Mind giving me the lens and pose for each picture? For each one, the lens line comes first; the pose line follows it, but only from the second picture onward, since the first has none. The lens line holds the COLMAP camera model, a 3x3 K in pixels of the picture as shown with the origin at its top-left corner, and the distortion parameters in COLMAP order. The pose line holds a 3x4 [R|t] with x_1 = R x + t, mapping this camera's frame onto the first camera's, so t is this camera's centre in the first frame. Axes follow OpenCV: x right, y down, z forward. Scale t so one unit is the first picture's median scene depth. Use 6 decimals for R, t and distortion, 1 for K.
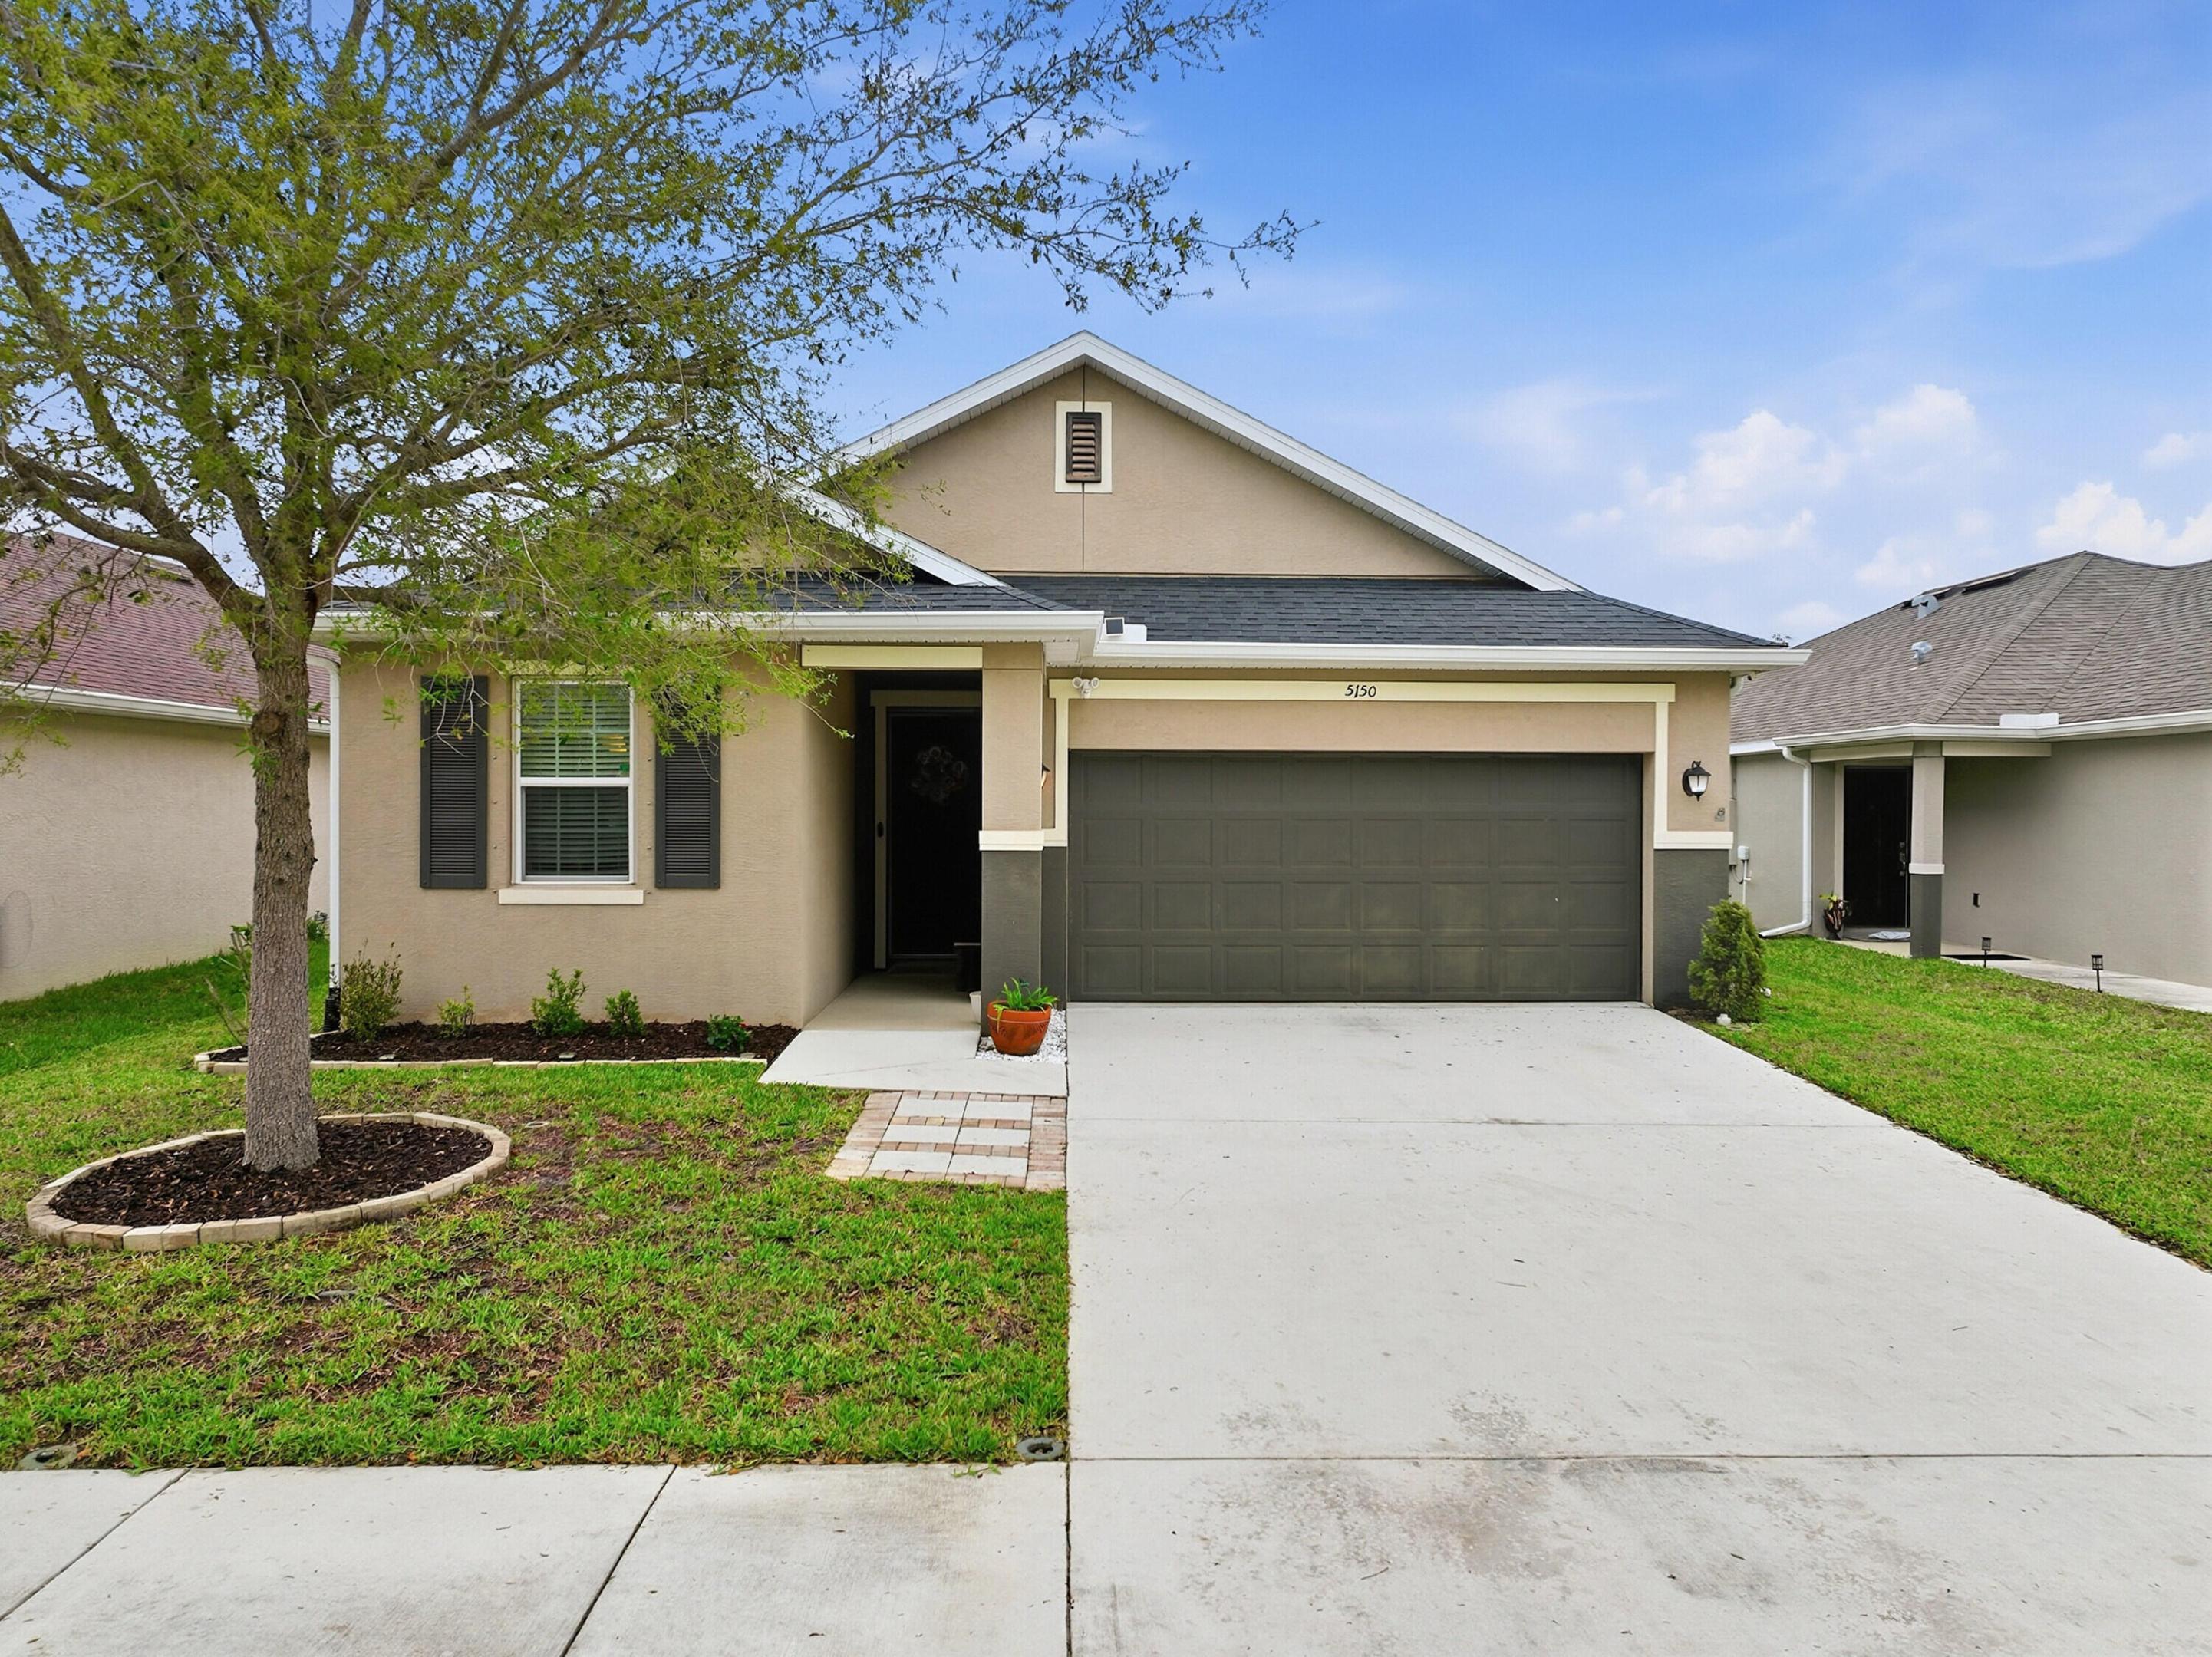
lens RADIAL K [[1556.3, 0, 1103.1], [0, 1556.3, 830.3], [0, 0, 1]] dist [-0.000988, 0.011916]
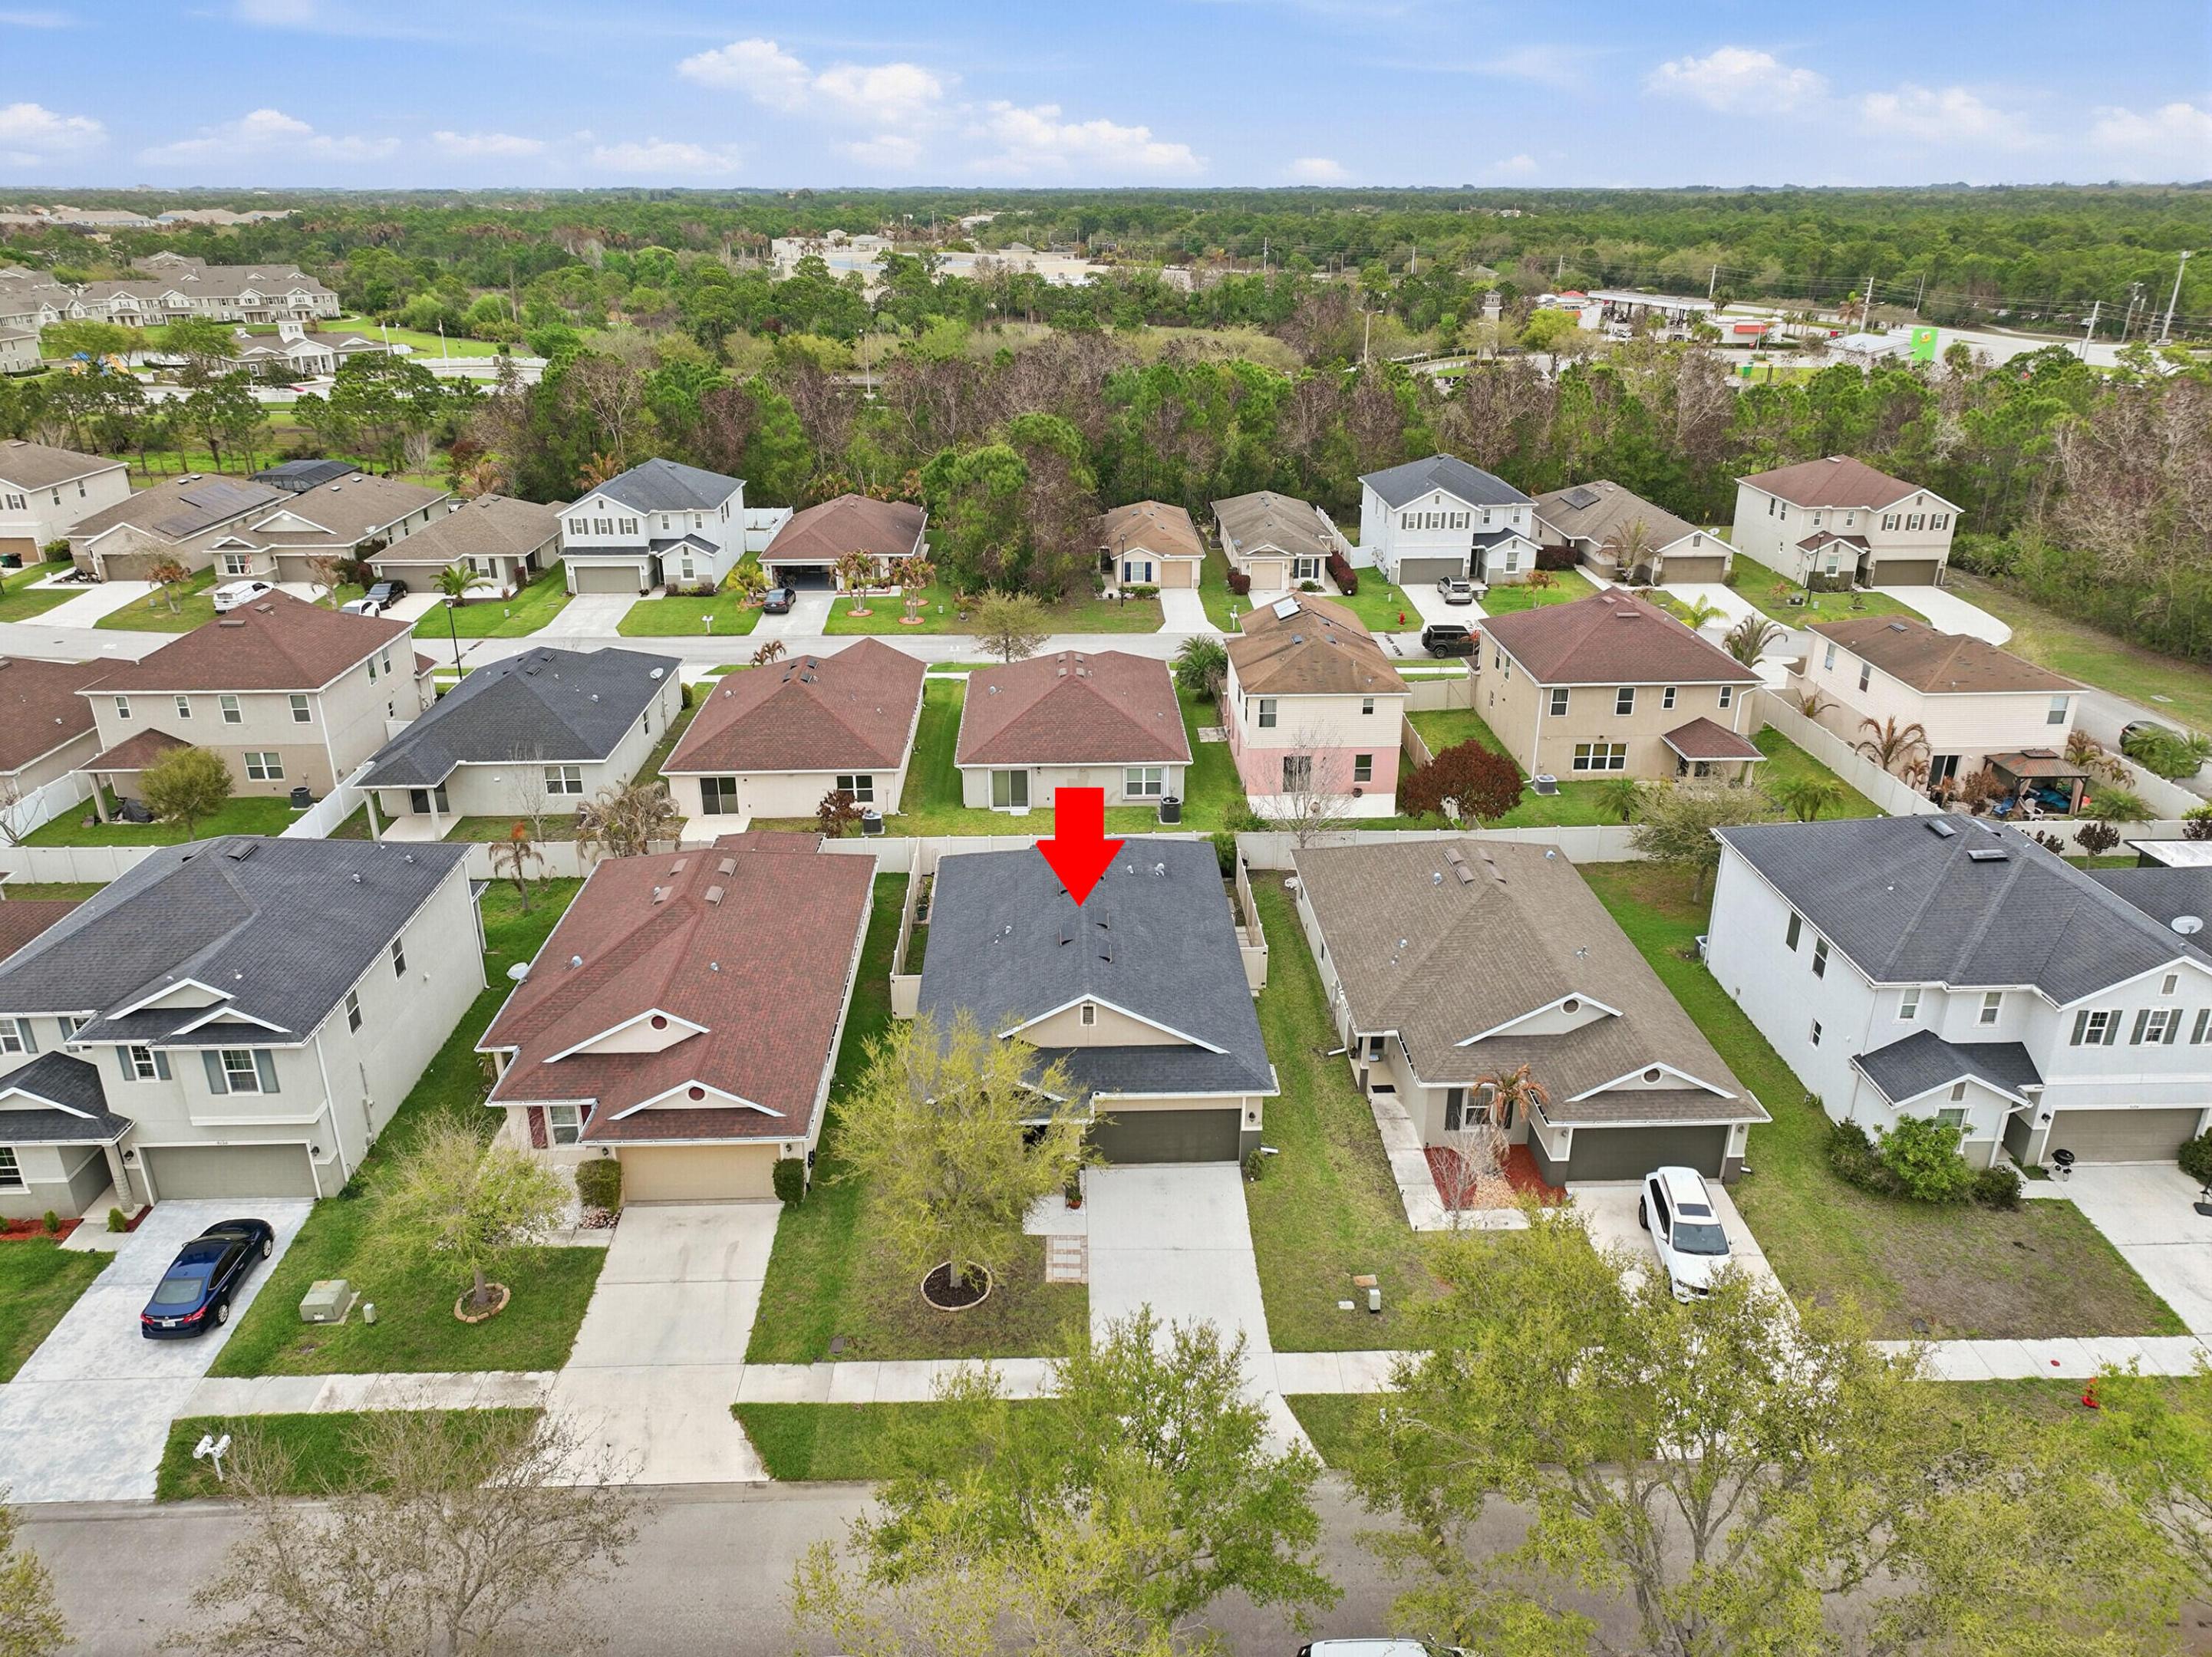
lens RADIAL K [[1556.3, 0, 1100.0], [0, 1556.3, 828.9], [0, 0, 1]] dist [-0.000988, 0.011916]
pose [[0.999980, -0.006313, 0.000053, 0.019955], [0.005841, 0.928280, 0.371837, -2.360160], [-0.002397, -0.371830, 0.928298, -2.532956]]
